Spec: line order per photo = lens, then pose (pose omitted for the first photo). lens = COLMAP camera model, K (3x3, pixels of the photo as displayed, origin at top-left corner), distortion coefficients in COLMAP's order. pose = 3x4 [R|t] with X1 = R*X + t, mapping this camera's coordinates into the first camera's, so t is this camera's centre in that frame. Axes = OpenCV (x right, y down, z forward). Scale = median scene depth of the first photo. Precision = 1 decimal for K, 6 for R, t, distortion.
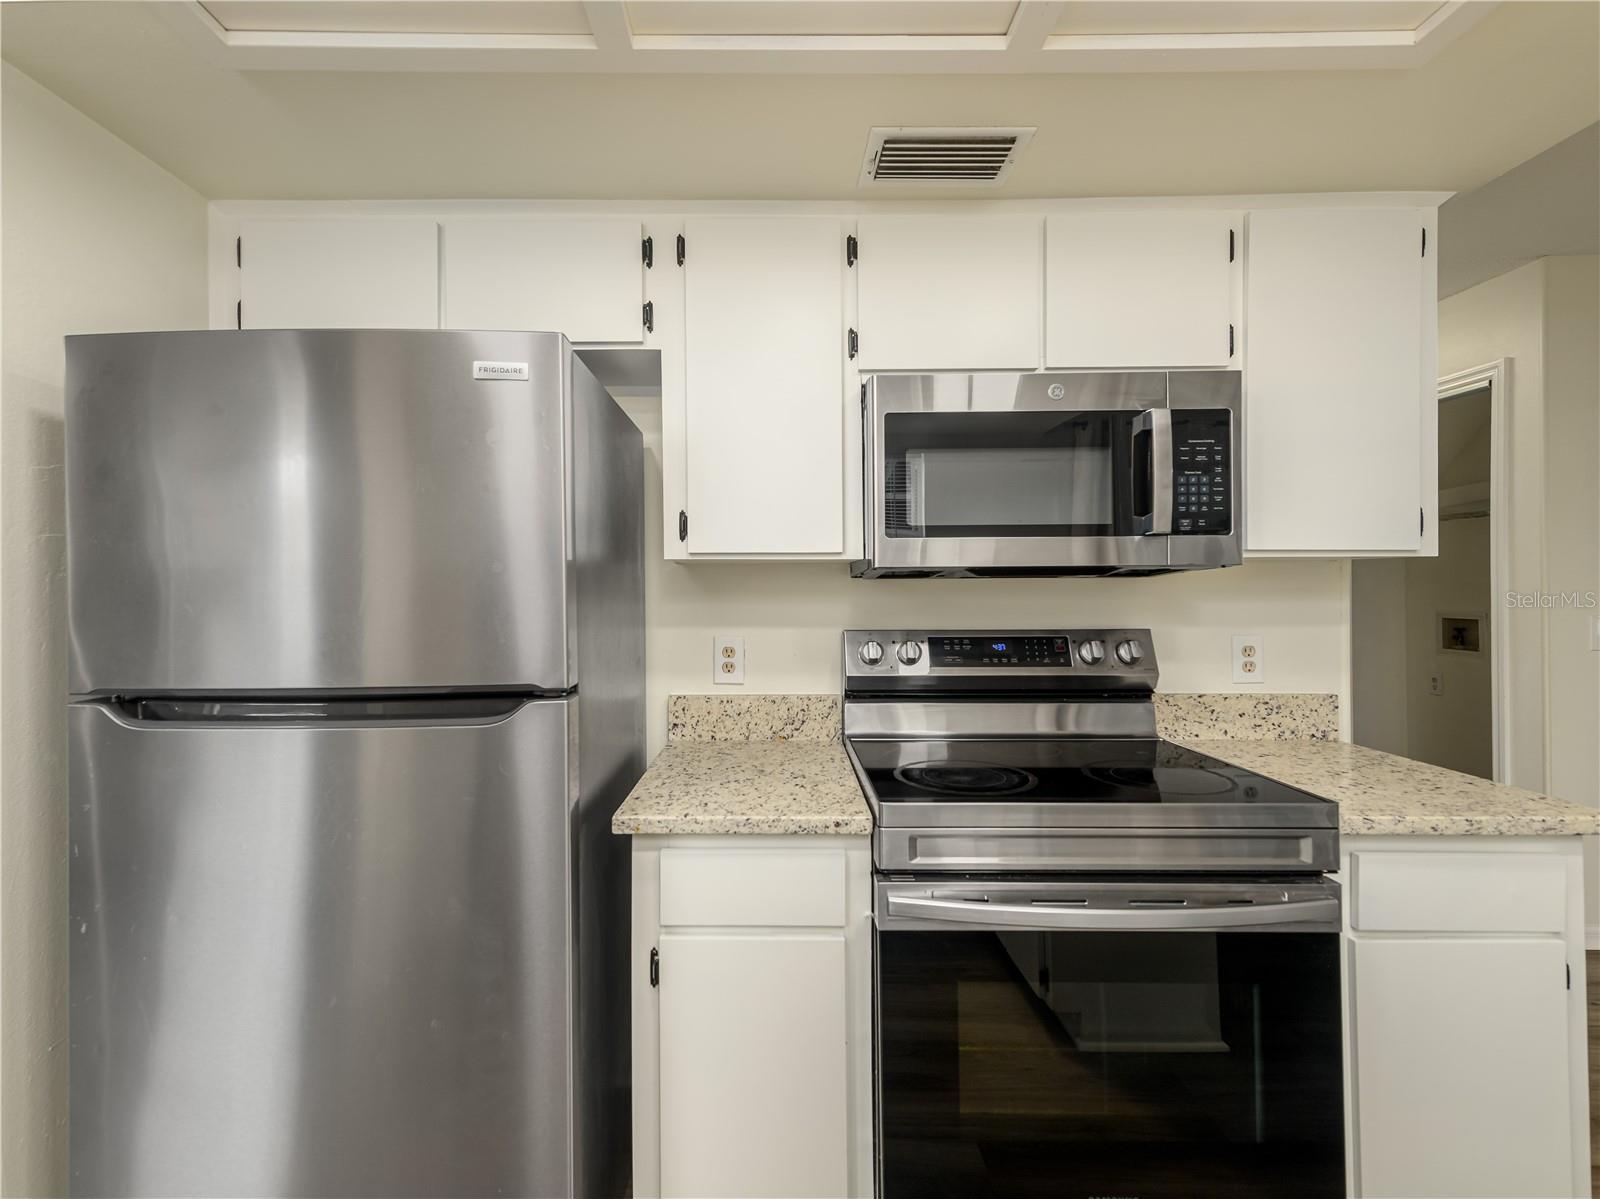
lens RADIAL K [[712.9, 0, 761.3], [0, 712.9, 594.5], [0, 0, 1]] dist [0.004219, -0.000472]
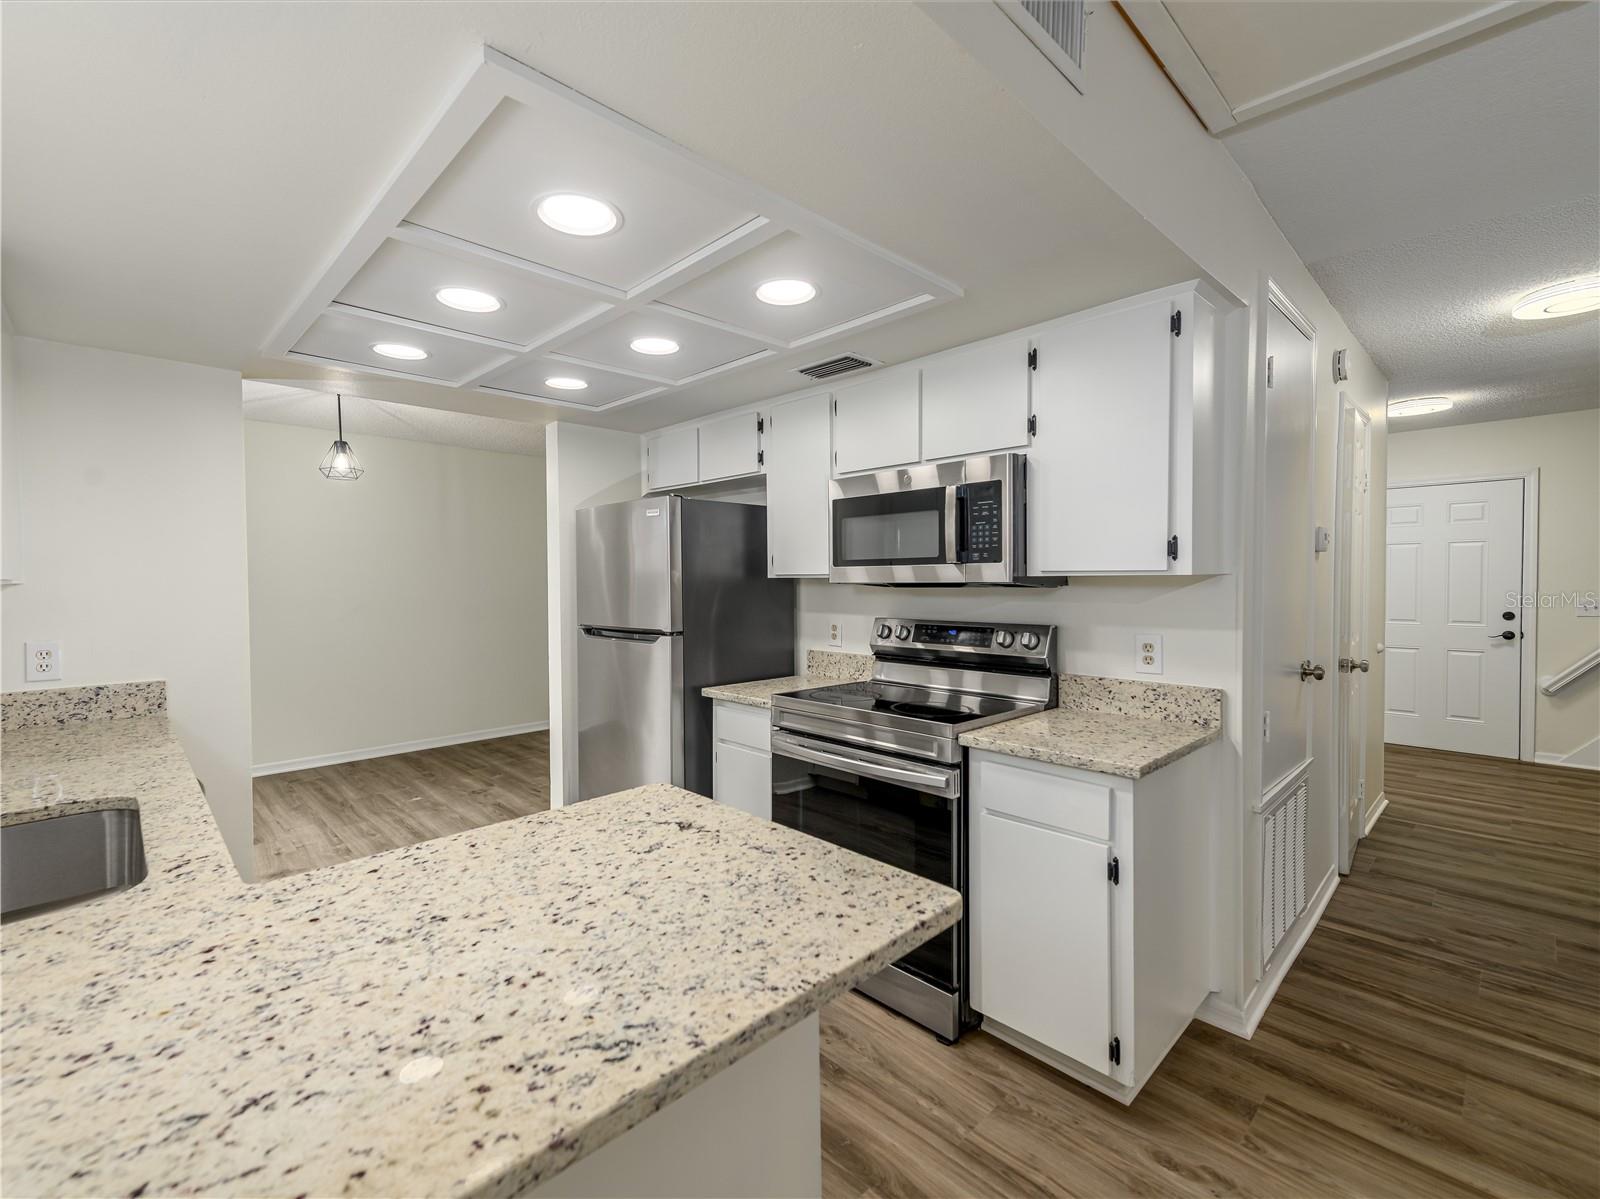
lens RADIAL K [[712.9, 0, 761.3], [0, 712.9, 594.5], [0, 0, 1]] dist [0.004219, -0.000472]
pose [[0.681404, 0.014804, -0.731758, 1.322003], [0.000495, 0.999786, 0.020687, -0.043940], [0.731908, -0.014458, 0.681251, -0.381932]]
